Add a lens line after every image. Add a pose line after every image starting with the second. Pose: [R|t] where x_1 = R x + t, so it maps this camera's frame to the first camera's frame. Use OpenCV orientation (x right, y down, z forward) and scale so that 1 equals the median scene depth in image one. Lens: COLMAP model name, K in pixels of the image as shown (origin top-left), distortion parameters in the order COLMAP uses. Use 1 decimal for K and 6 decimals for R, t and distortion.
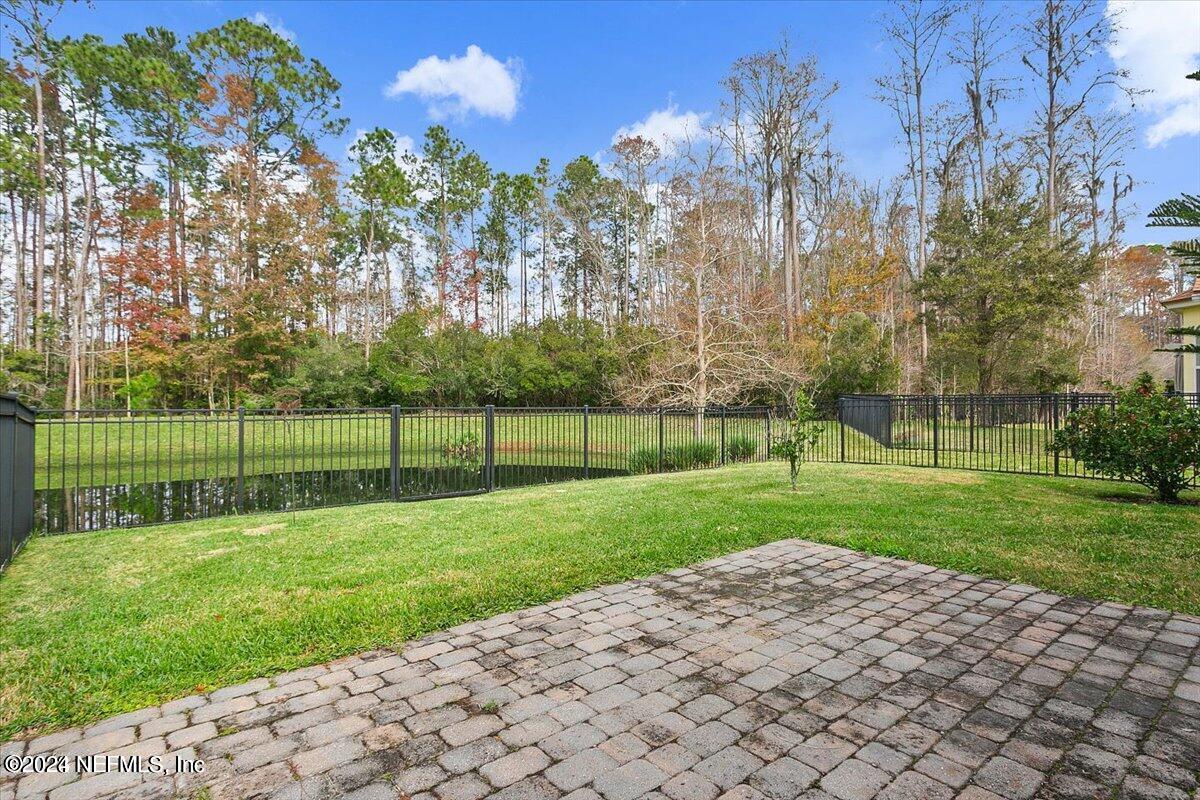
lens RADIAL K [[597.8, 0, 594.7], [0, 597.8, 418.3], [0, 0, 1]] dist [0.003466, 0.000666]
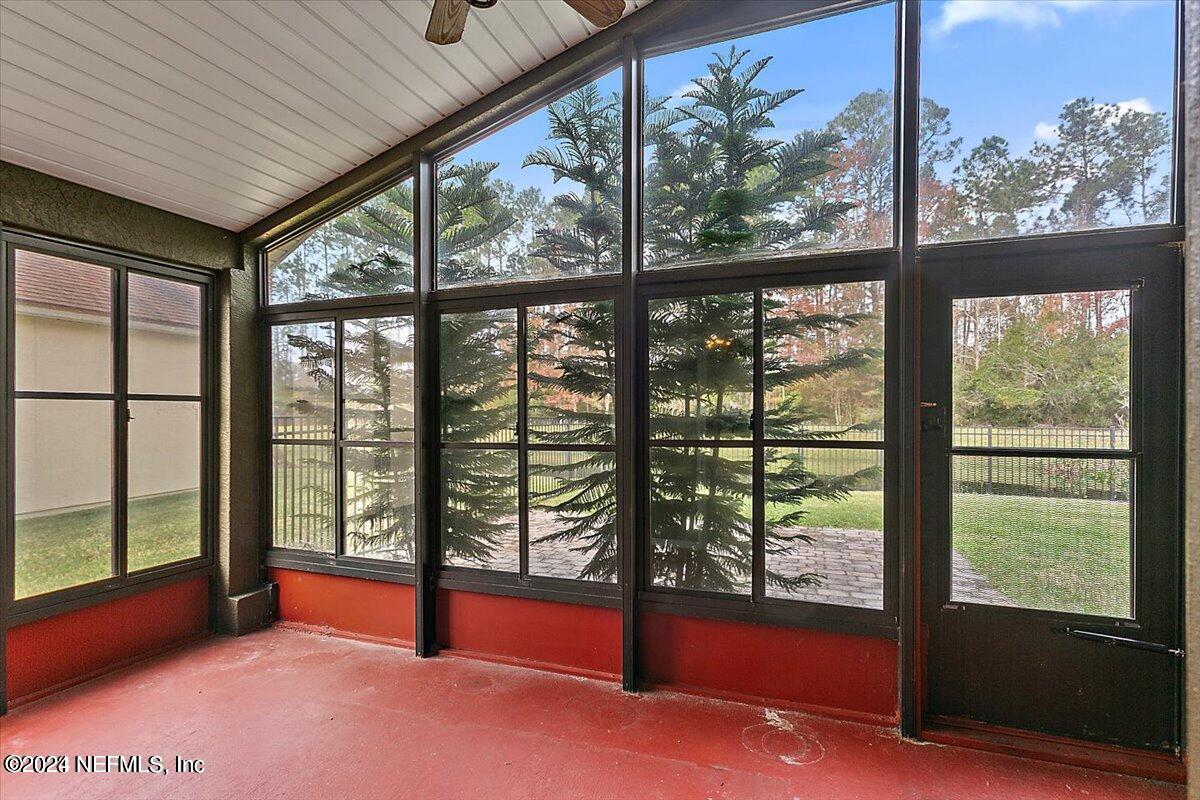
lens RADIAL K [[597.8, 0, 594.7], [0, 597.8, 418.3], [0, 0, 1]] dist [0.003466, 0.000666]
pose [[0.493557, 0.003372, -0.869707, 0.213410], [-0.022201, 0.999715, -0.008723, -0.001550], [0.869430, 0.023614, 0.493492, -0.045153]]
